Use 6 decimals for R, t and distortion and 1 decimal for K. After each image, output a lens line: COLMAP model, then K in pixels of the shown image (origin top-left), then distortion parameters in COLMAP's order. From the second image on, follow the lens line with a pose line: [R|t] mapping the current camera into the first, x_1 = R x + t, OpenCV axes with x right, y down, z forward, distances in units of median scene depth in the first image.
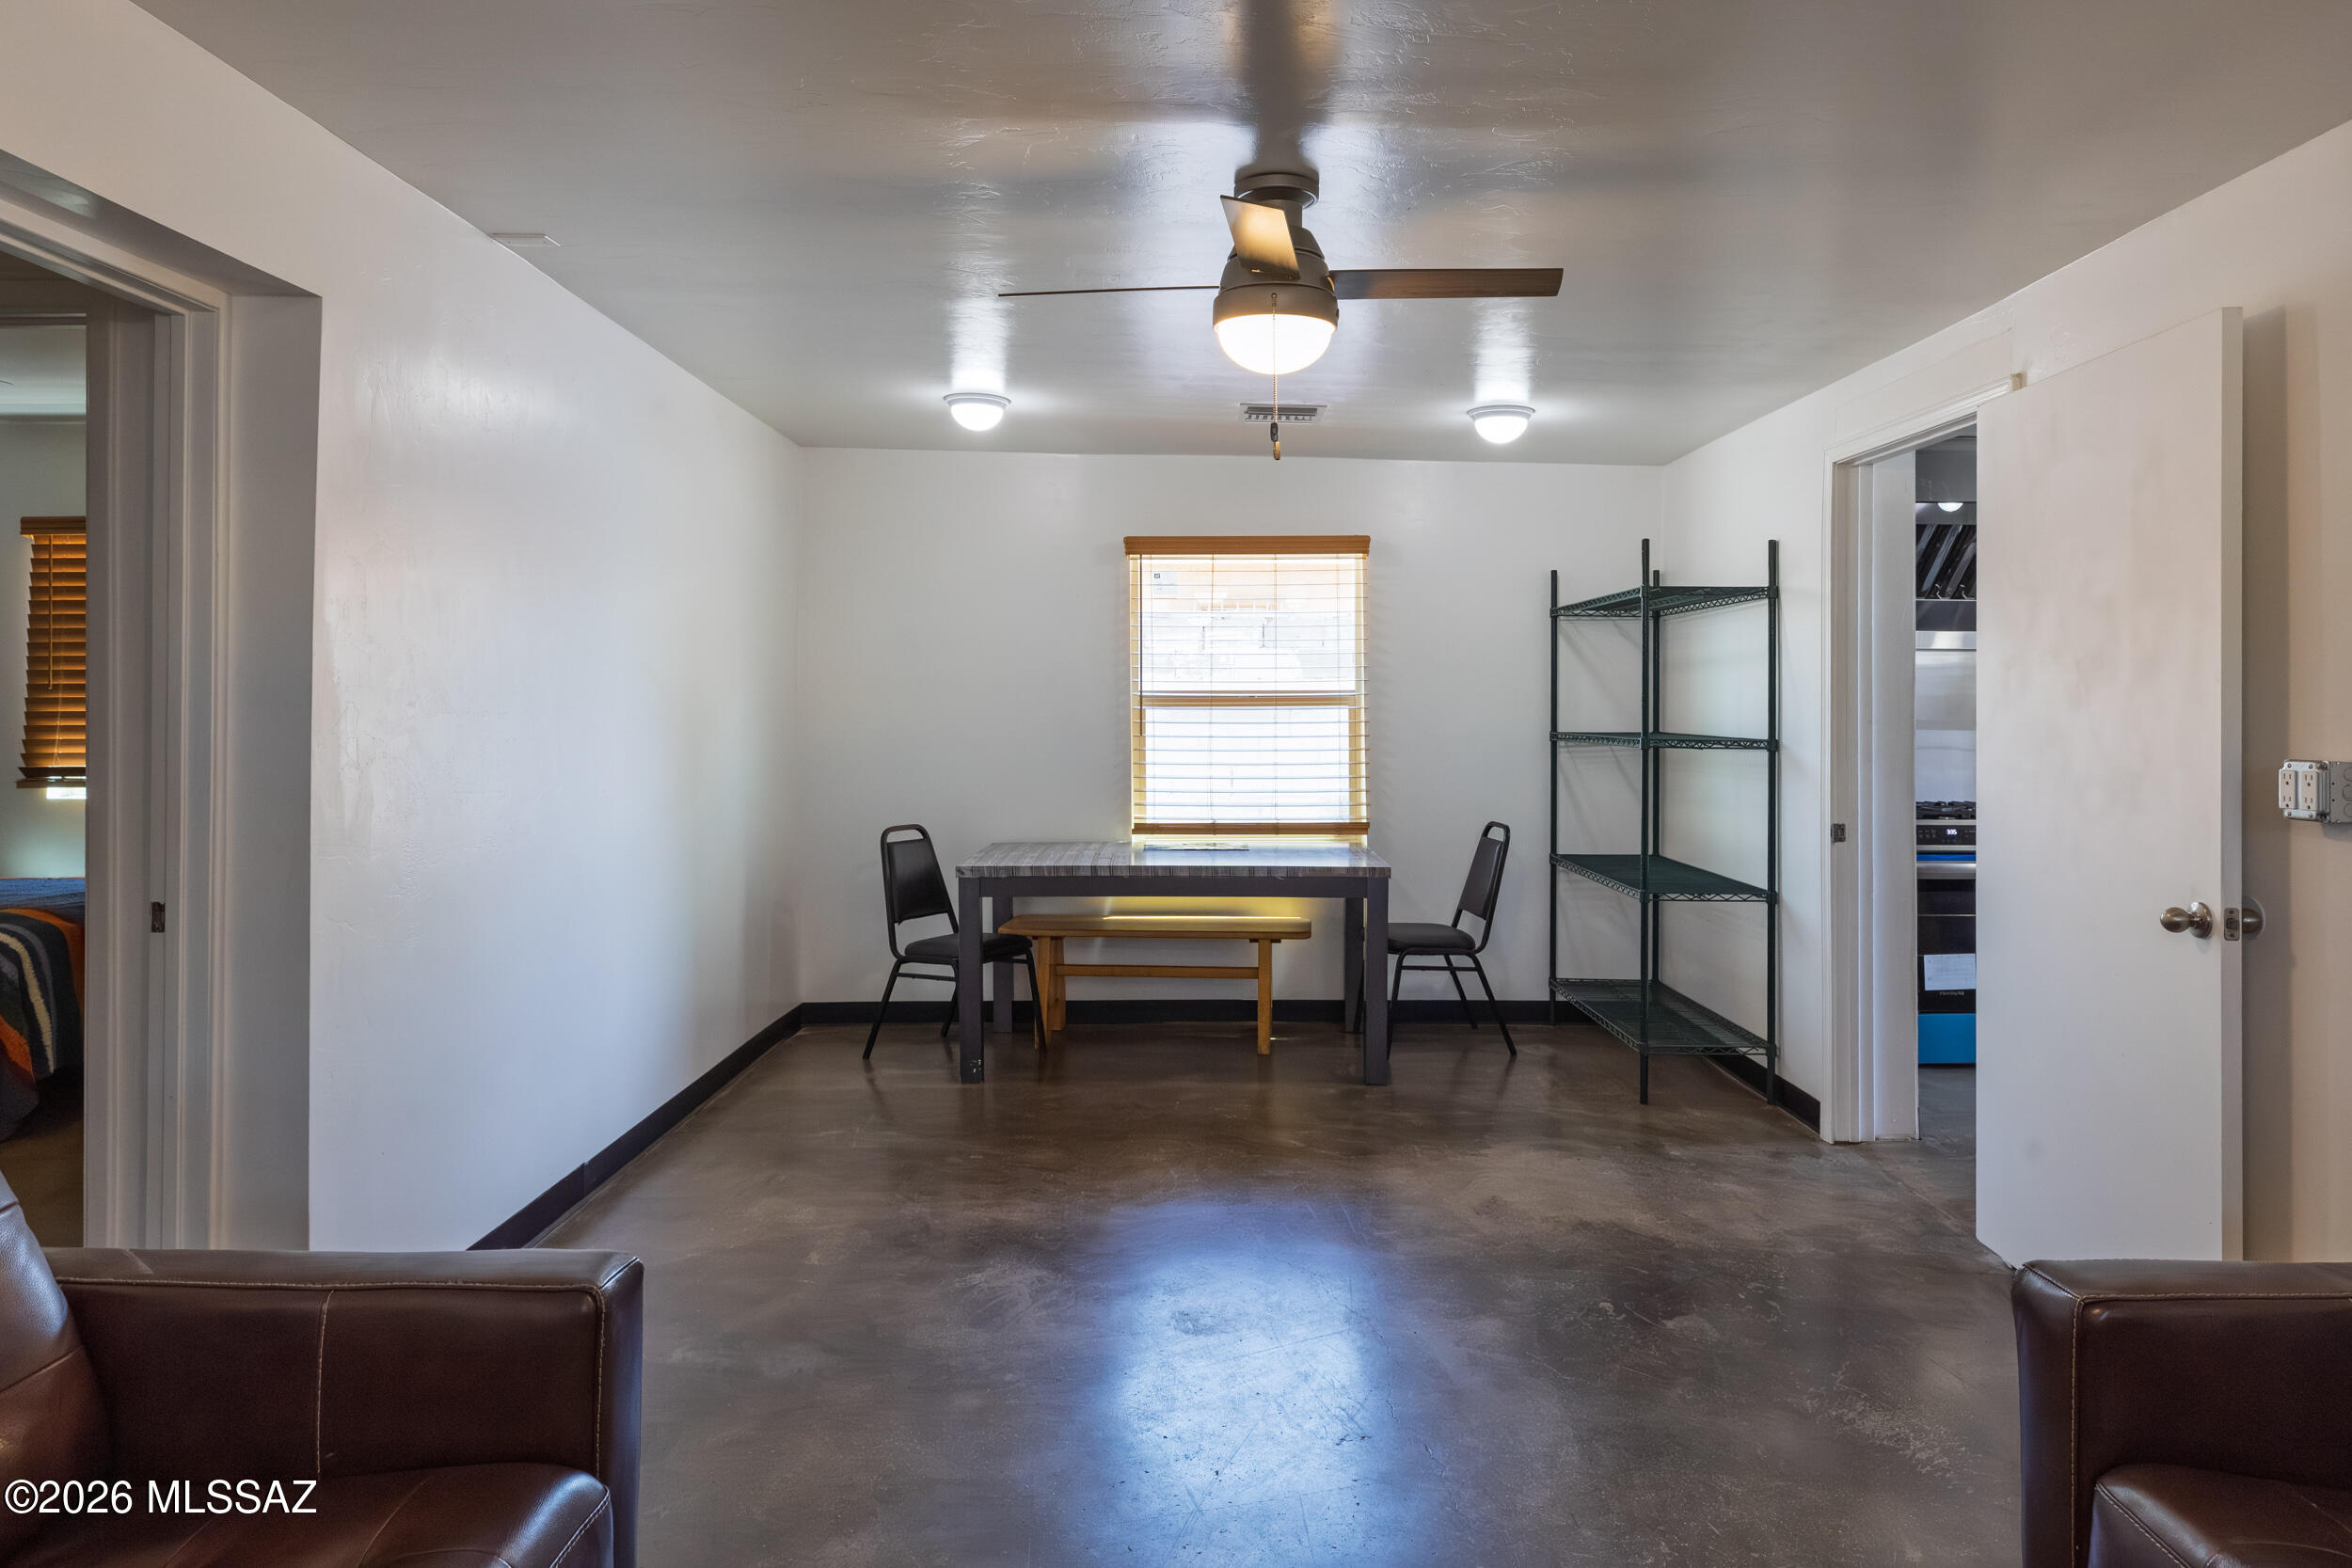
lens RADIAL K [[1433.8, 0, 1175.3], [0, 1433.8, 703.4], [0, 0, 1]] dist [-0.002109, -0.000561]
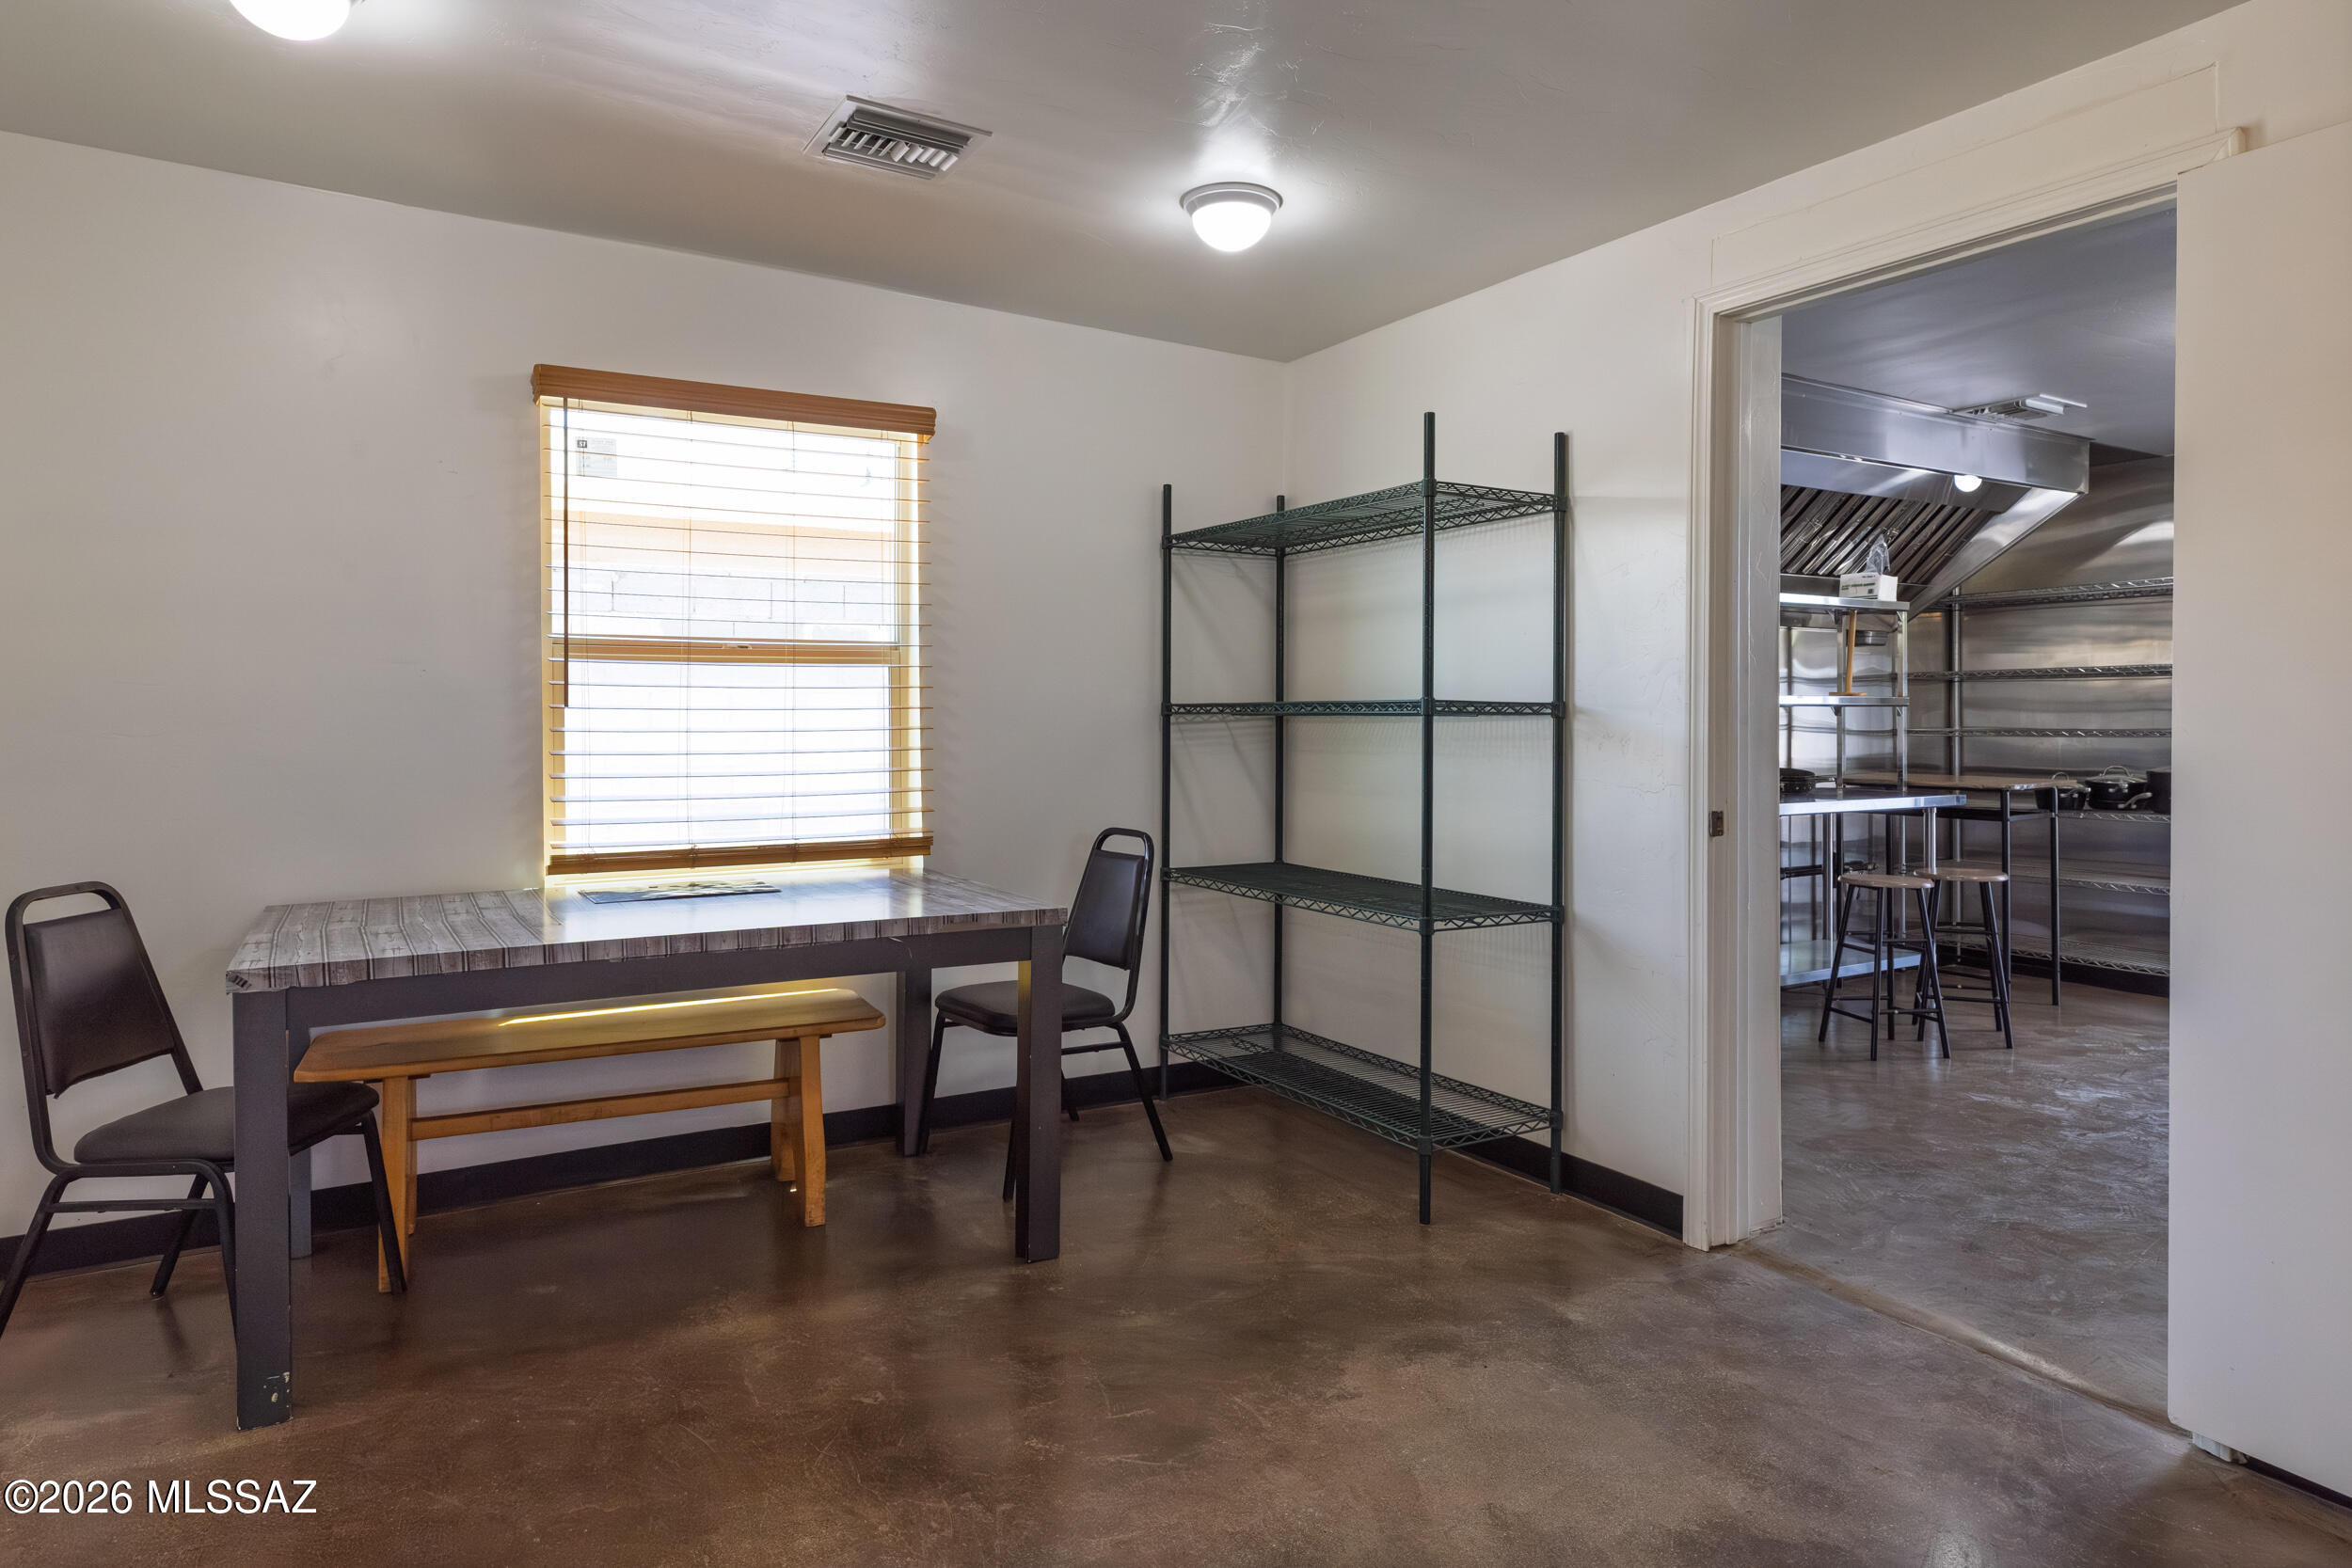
lens RADIAL K [[1401.6, 0, 1174.3], [0, 1401.6, 717.2], [0, 0, 1]] dist [-0.019224, 0.025205]
pose [[0.866443, -0.002020, 0.499271, -0.094406], [-0.000612, 0.999987, 0.005109, 0.023589], [-0.499275, -0.004732, 0.866431, 0.376916]]
